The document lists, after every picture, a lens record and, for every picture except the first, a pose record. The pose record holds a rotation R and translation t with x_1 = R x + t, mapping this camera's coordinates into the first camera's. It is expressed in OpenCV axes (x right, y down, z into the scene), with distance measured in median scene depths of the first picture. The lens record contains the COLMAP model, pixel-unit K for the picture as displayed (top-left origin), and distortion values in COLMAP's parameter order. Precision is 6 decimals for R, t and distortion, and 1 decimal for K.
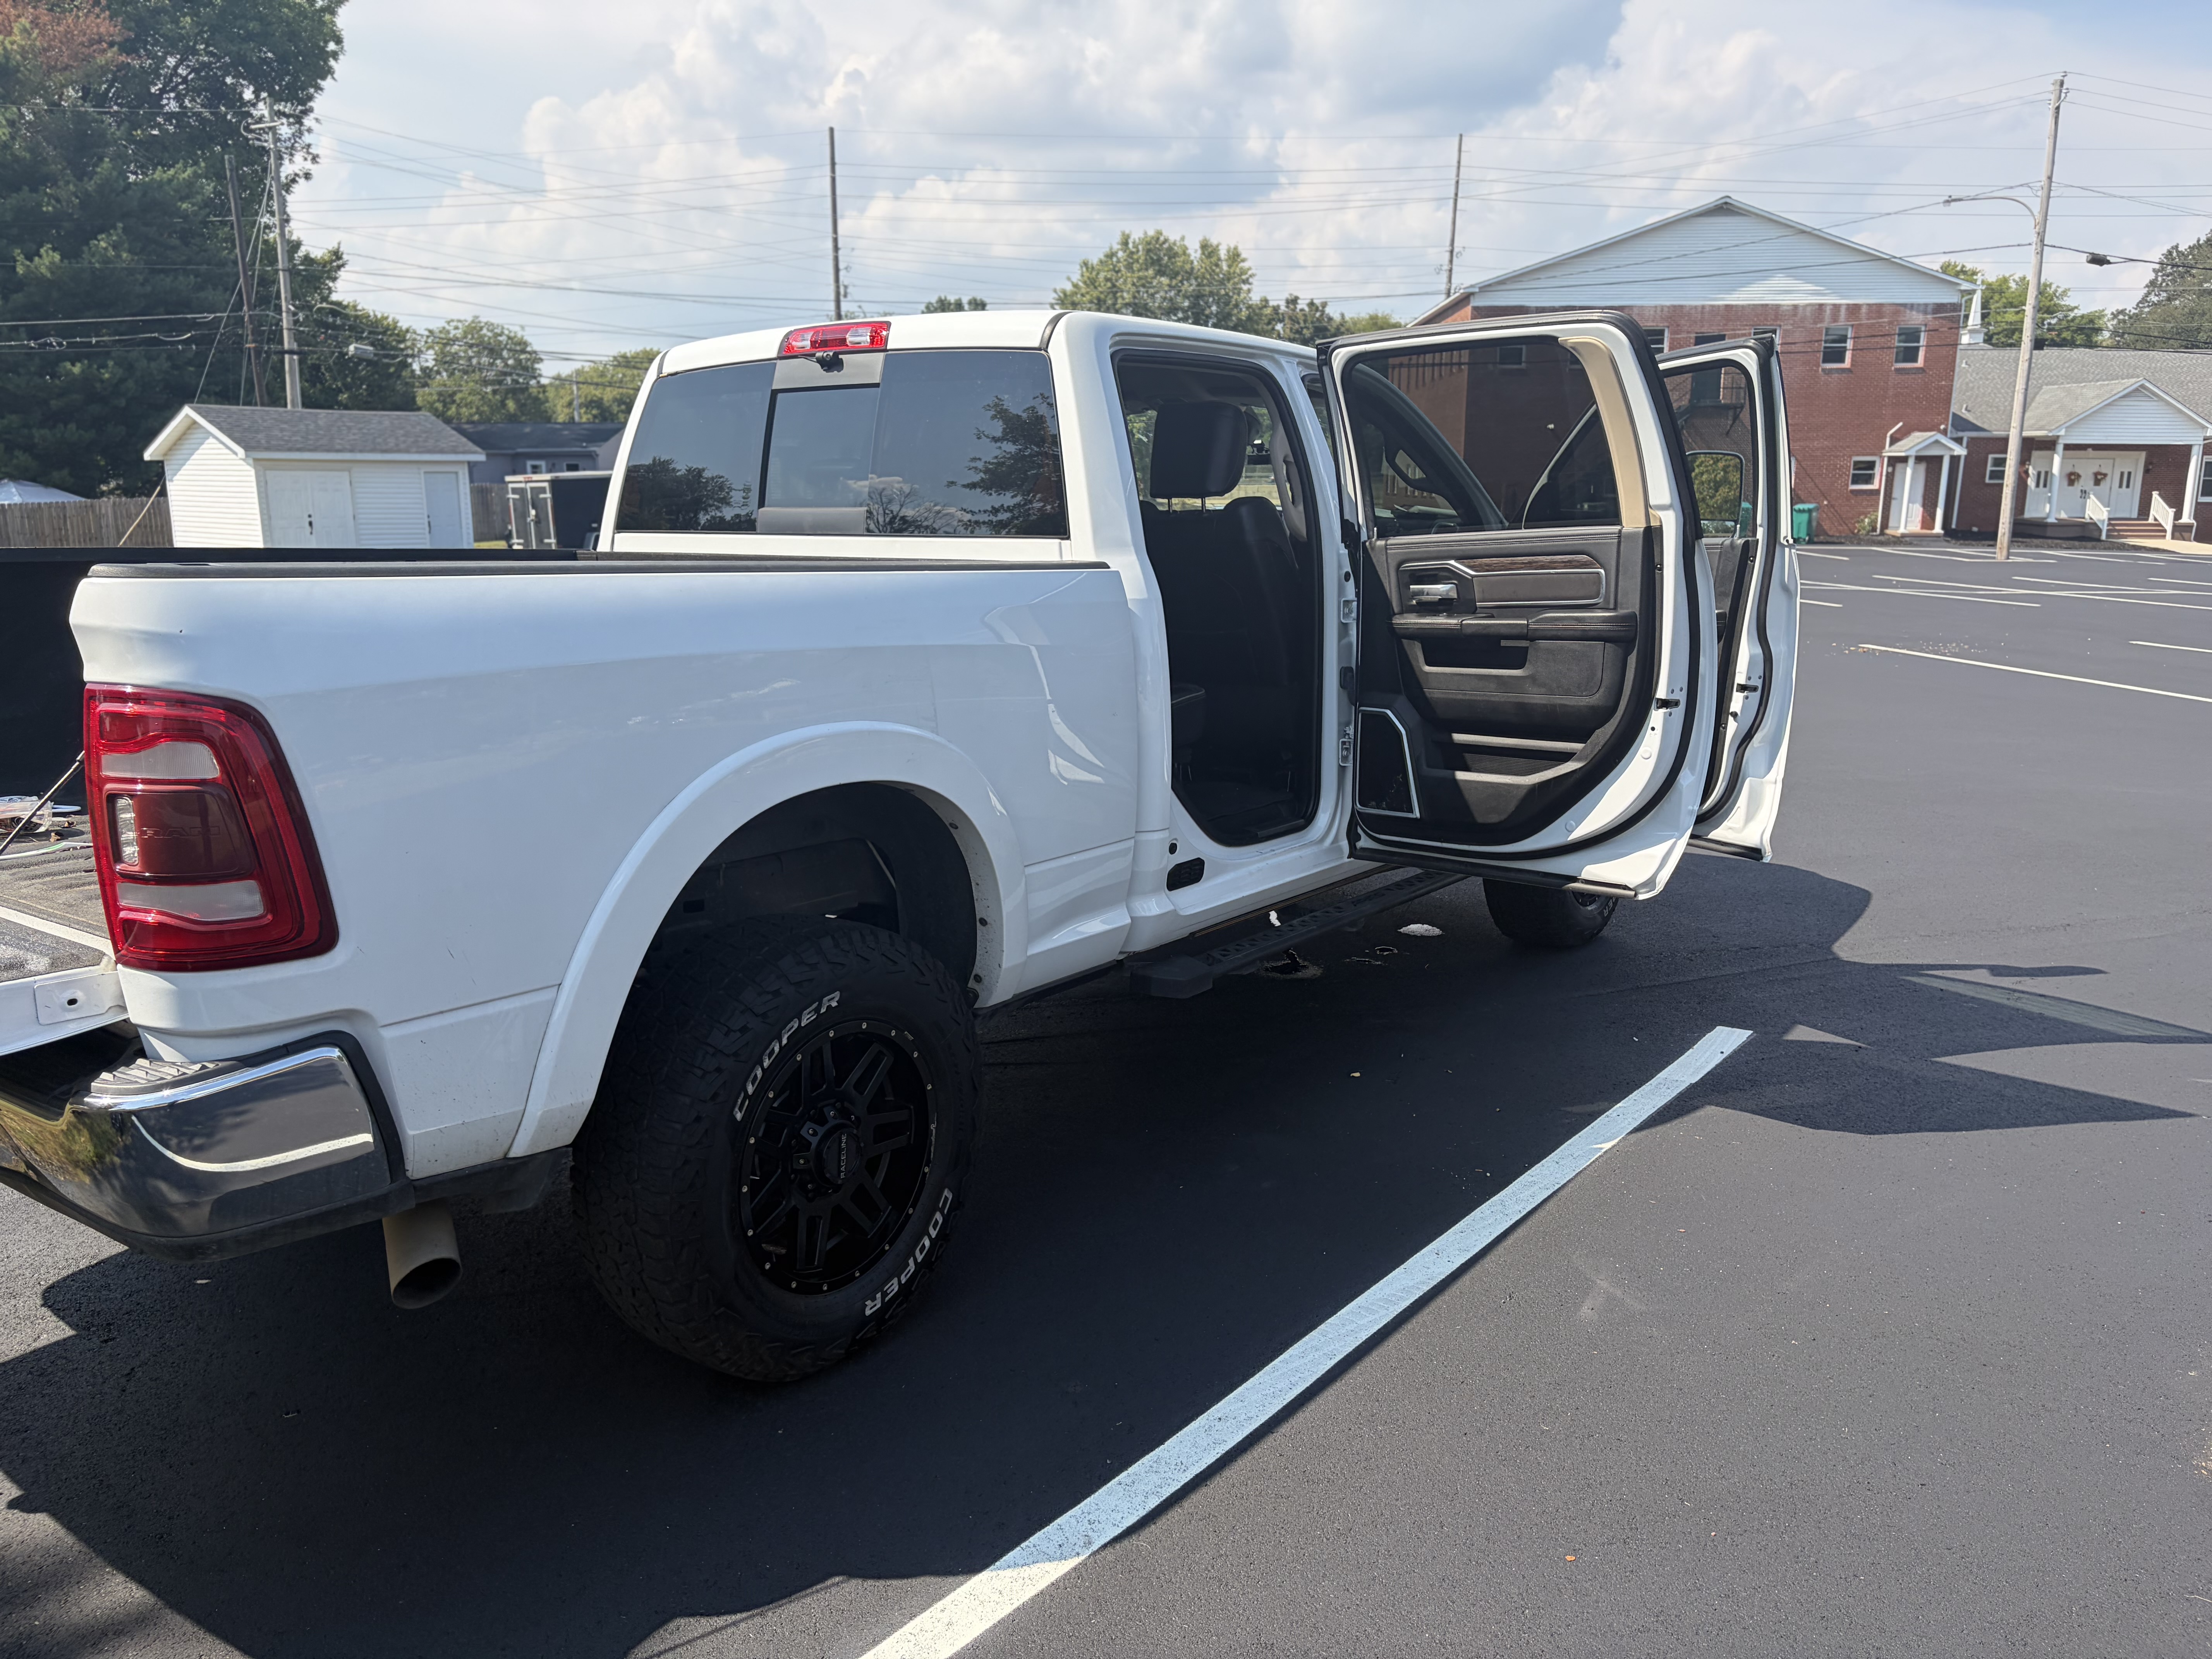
lens RADIAL K [[1662.5, 0, 1106.0], [0, 1662.5, 829.5], [0, 0, 1]] dist [0.094838, -0.100173]
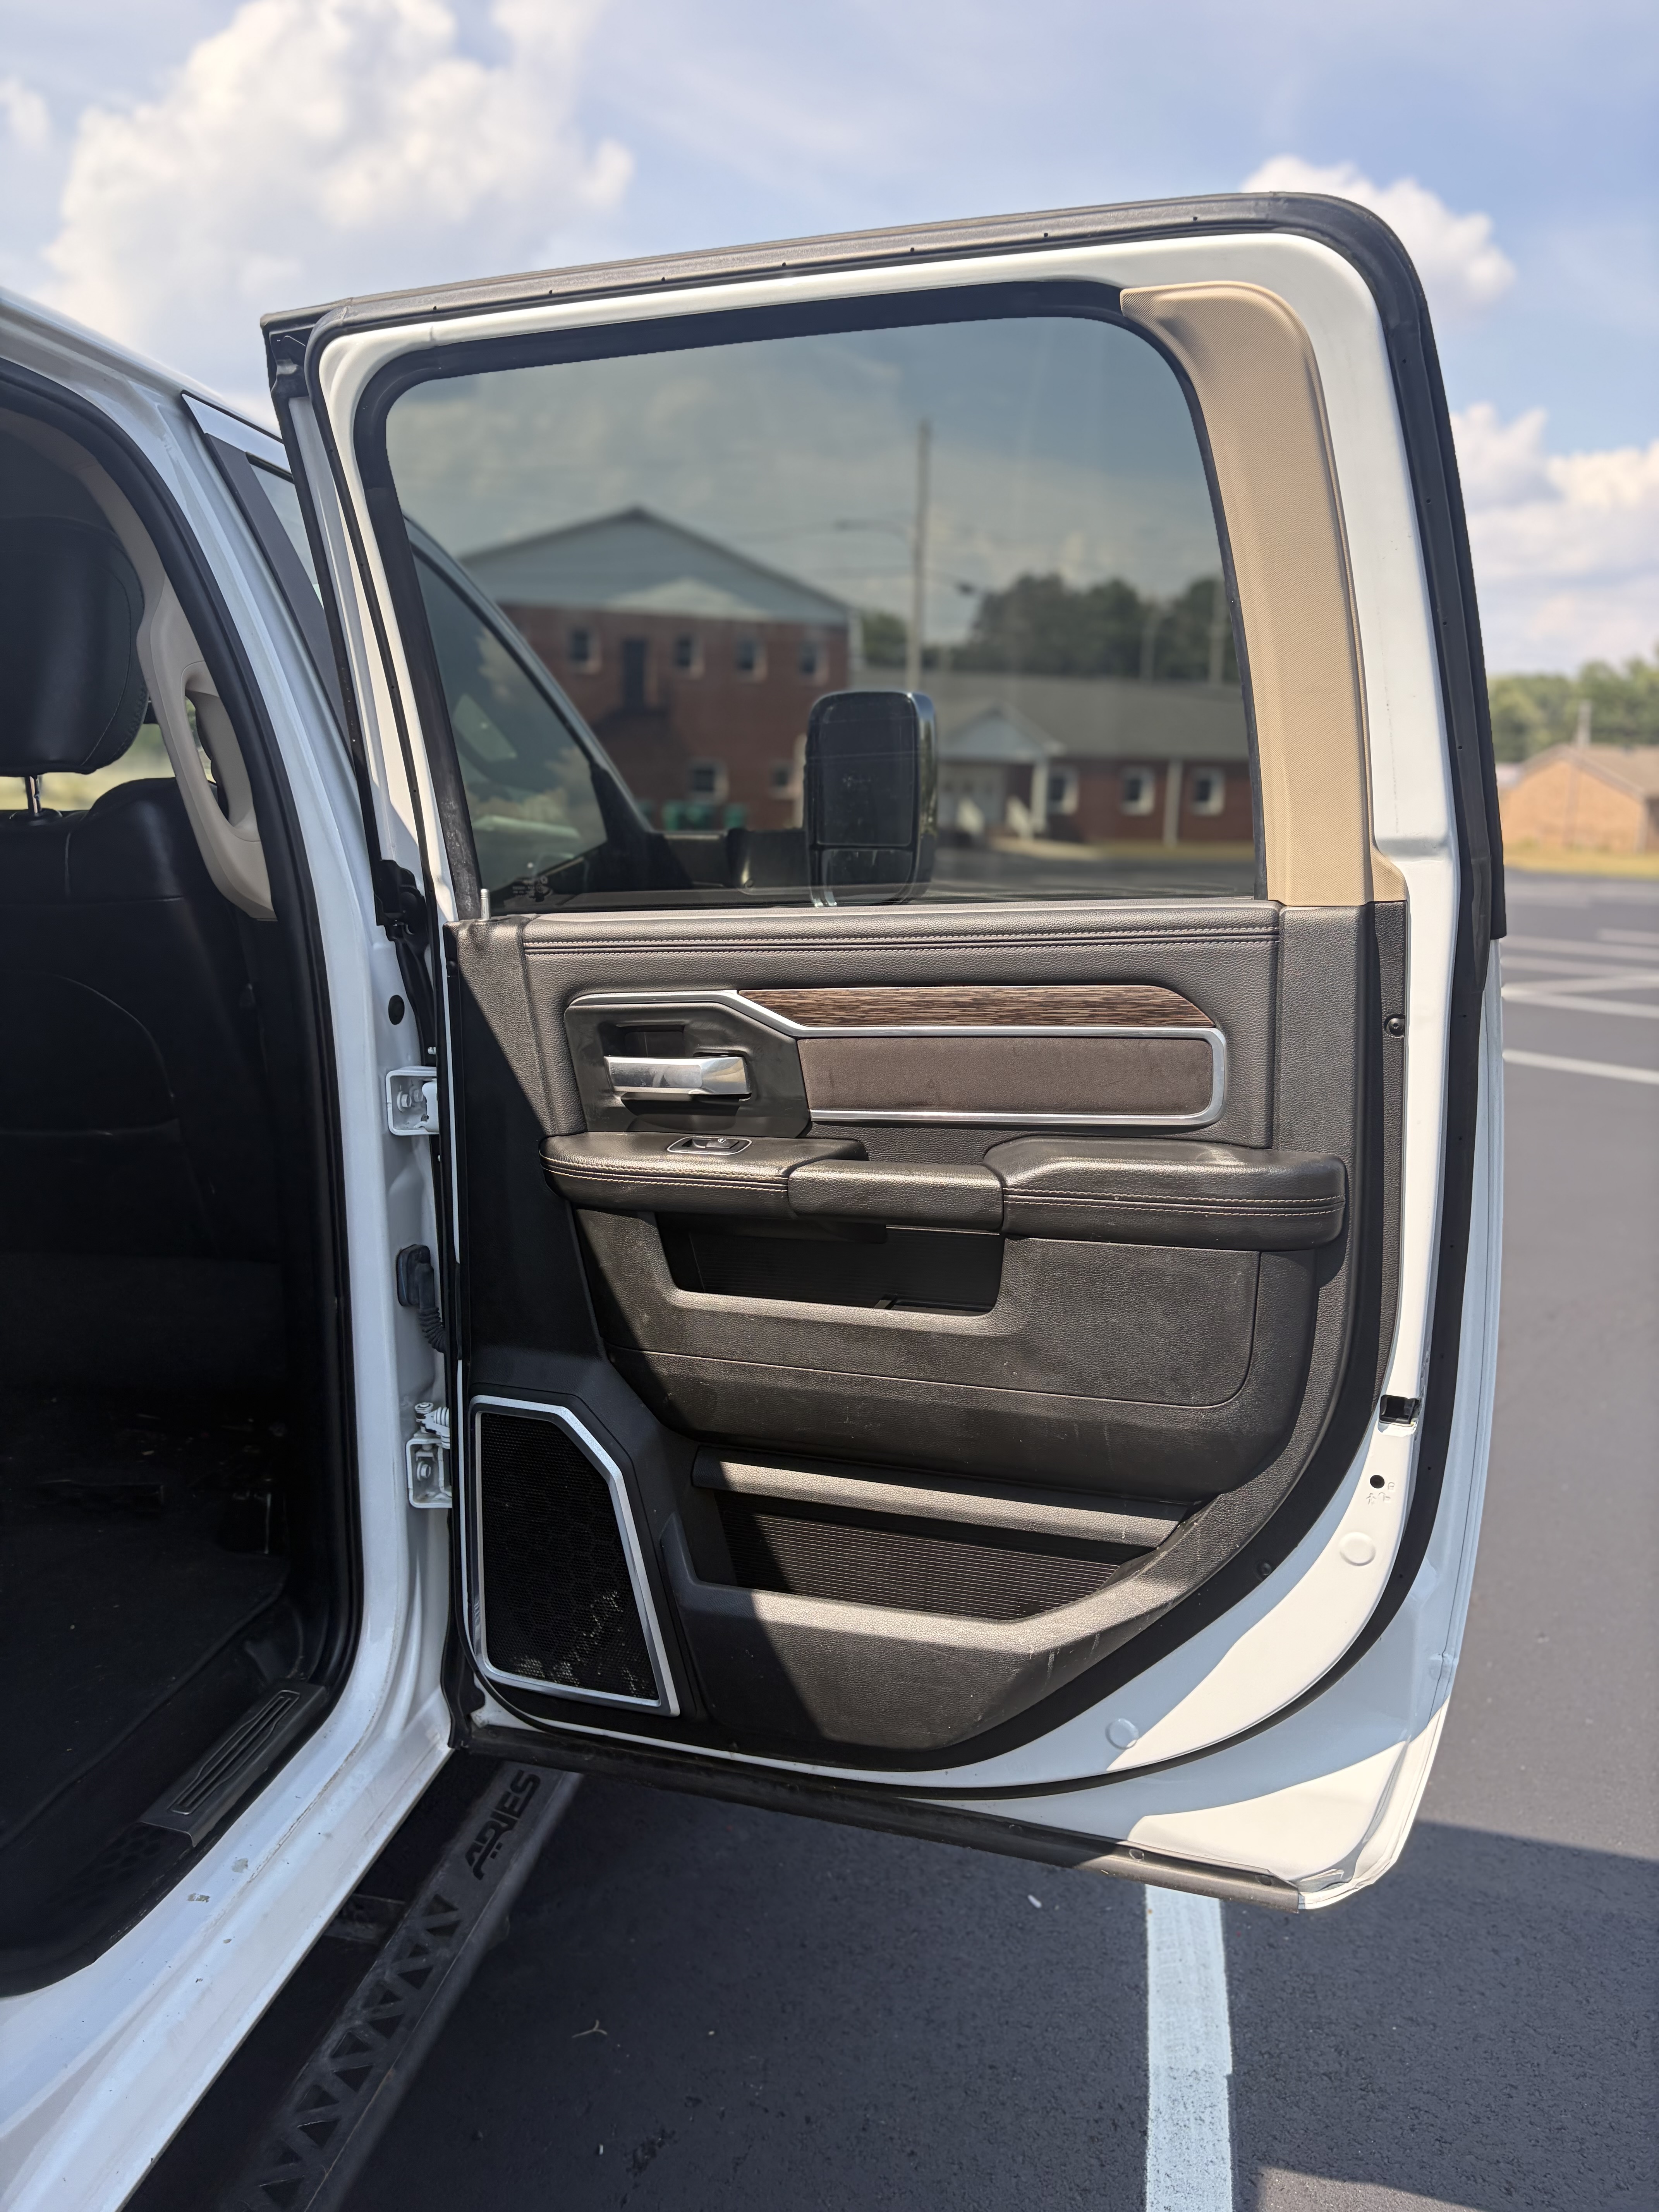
lens RADIAL K [[1662.5, 0, 829.5], [0, 1662.5, 1106.0], [0, 0, 1]] dist [0.094838, -0.100173]
pose [[0.898404, -0.071291, 0.433344, 0.070612], [0.076596, 0.997048, 0.005231, -0.129540], [-0.432438, 0.028493, 0.901213, 0.644937]]
